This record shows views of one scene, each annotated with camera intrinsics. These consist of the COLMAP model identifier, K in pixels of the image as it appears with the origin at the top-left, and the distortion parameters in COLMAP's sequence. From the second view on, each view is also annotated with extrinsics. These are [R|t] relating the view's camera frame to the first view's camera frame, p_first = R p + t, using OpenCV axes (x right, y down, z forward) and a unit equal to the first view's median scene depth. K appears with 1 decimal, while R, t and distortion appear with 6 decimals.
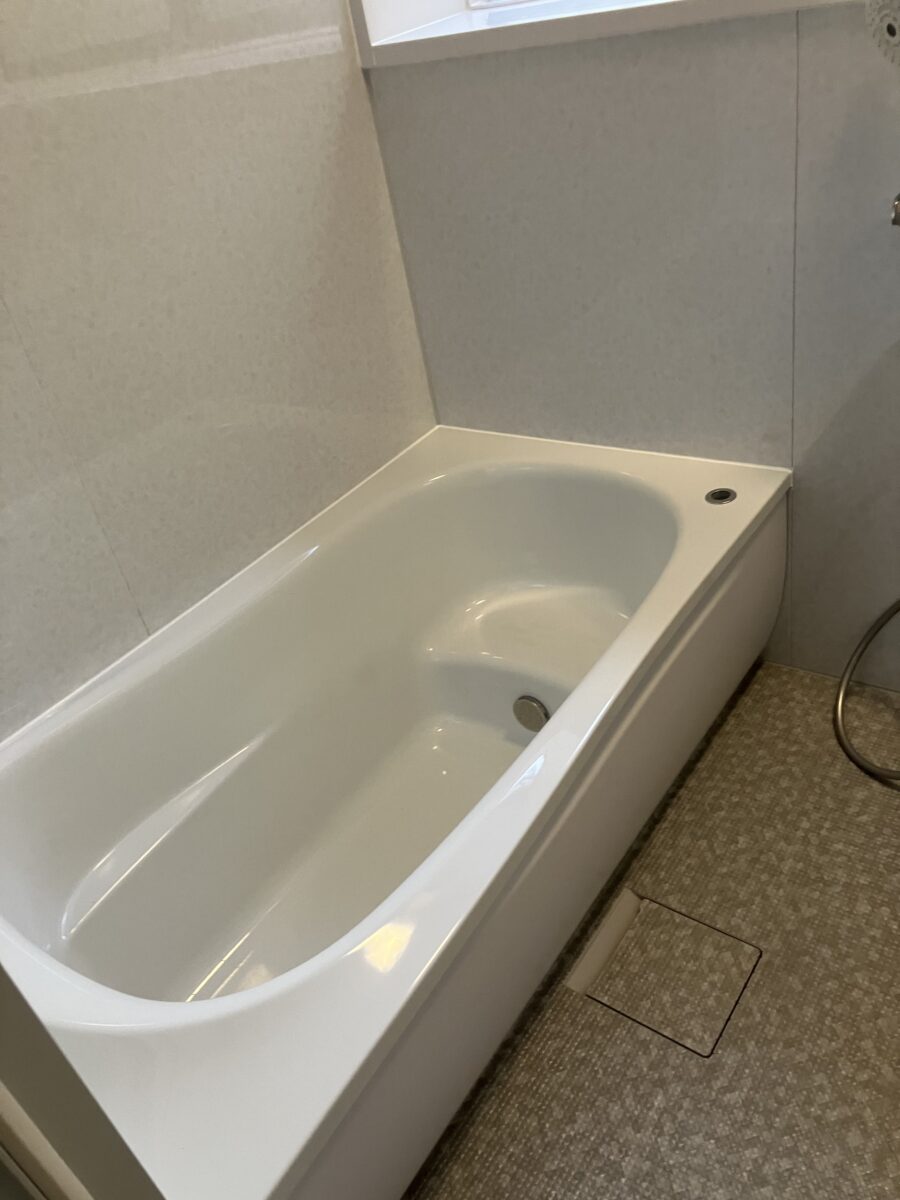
lens RADIAL K [[996.2, 0, 446.3], [0, 996.2, 607.0], [0, 0, 1]] dist [0.016095, -0.032158]
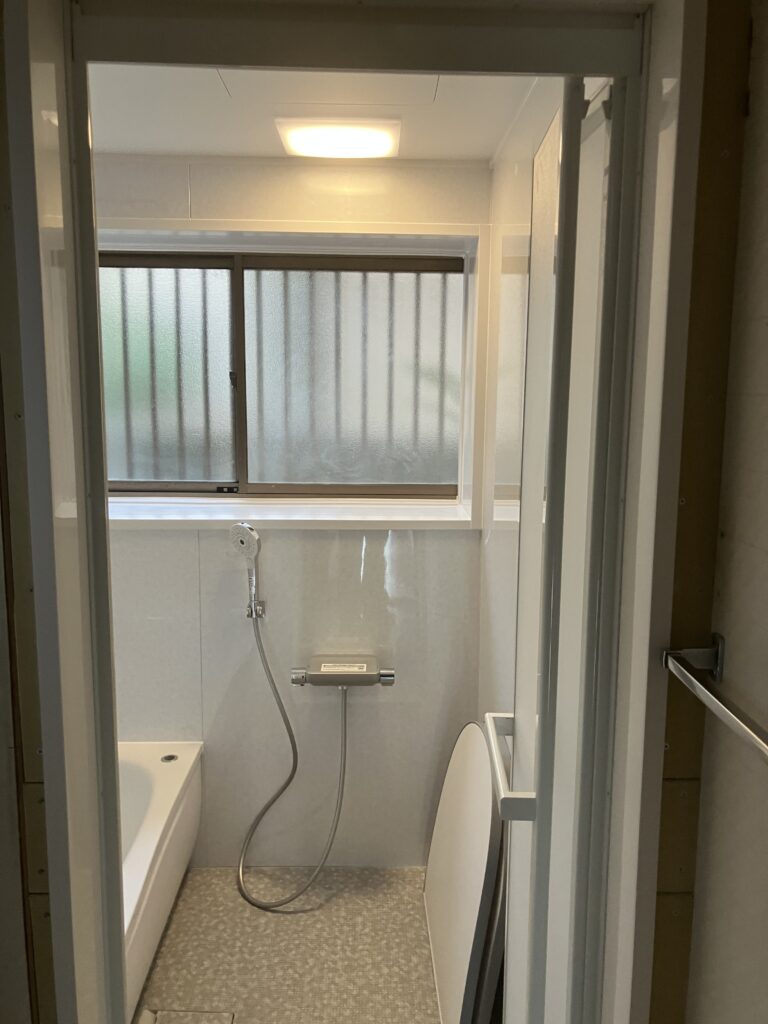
lens RADIAL K [[850.1, 0, 387.1], [0, 850.1, 510.8], [0, 0, 1]] dist [0.016095, -0.032158]
pose [[0.783951, 0.095737, 0.613396, -0.402729], [0.208561, 0.890002, -0.405461, 0.195402], [-0.584742, 0.445792, 0.677751, -0.470832]]
